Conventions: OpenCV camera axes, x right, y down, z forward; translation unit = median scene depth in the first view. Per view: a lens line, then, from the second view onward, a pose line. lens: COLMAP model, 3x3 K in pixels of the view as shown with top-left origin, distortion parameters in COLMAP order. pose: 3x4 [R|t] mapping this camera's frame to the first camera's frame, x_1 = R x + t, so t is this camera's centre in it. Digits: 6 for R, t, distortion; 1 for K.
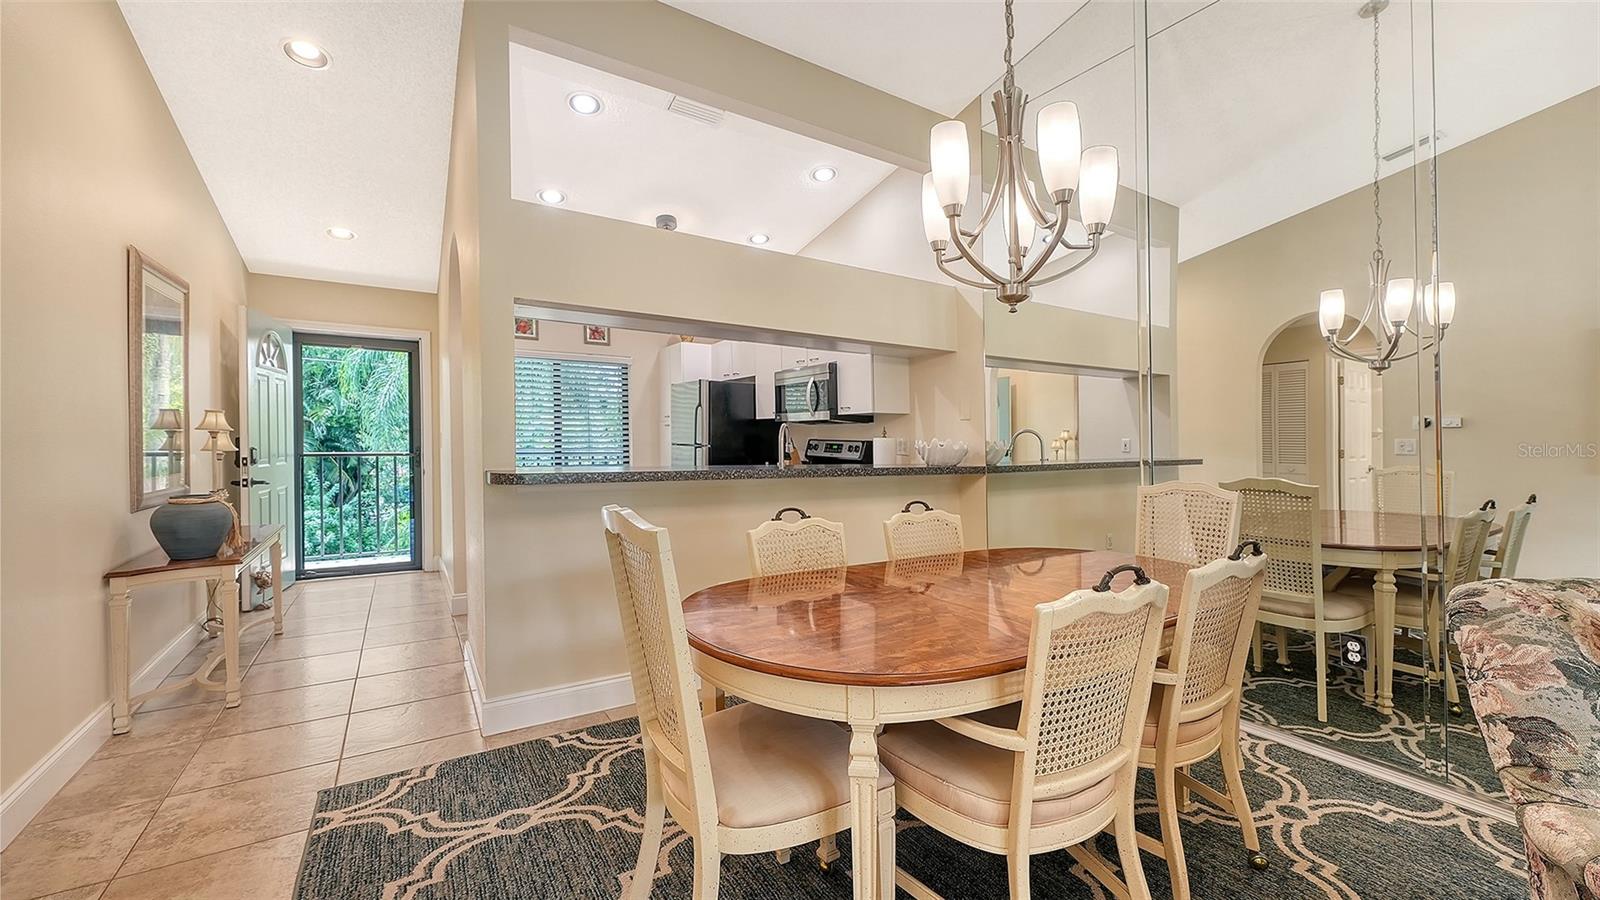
lens RADIAL K [[610.0, 0, 828.5], [0, 610.0, 481.2], [0, 0, 1]] dist [-0.000273, -0.002427]
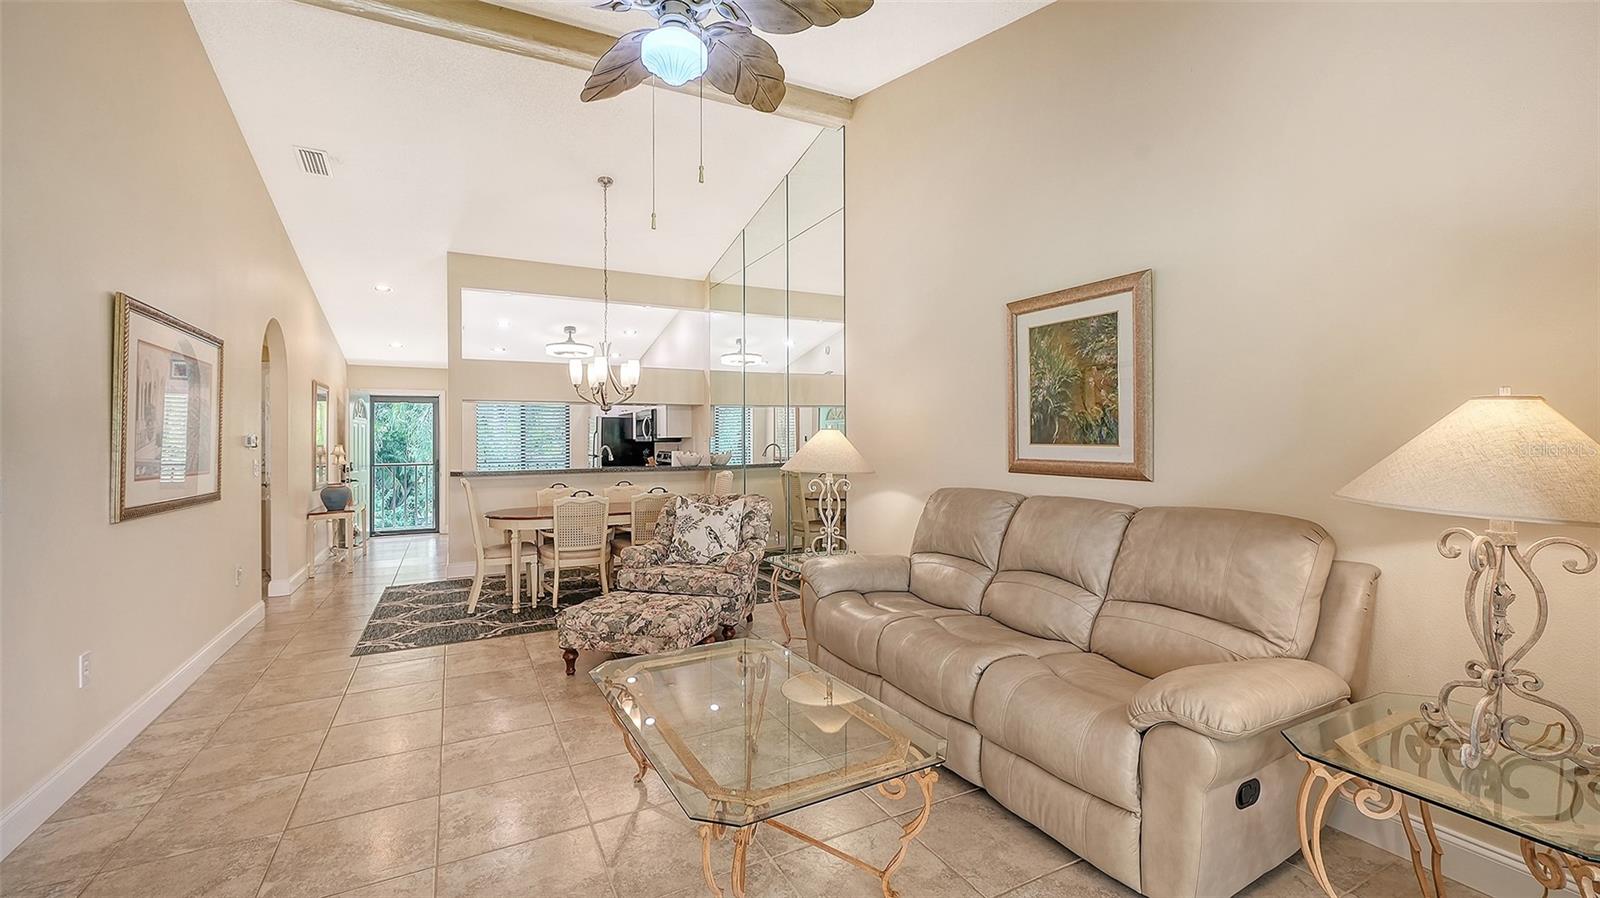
lens RADIAL K [[653.4, 0, 828.4], [0, 653.4, 453.4], [0, 0, 1]] dist [-0.005680, -0.000737]
pose [[0.996023, -0.021618, -0.086435, 0.622387], [0.017656, 0.998770, -0.046344, 0.033228], [0.087331, 0.044633, 0.995179, -0.781005]]
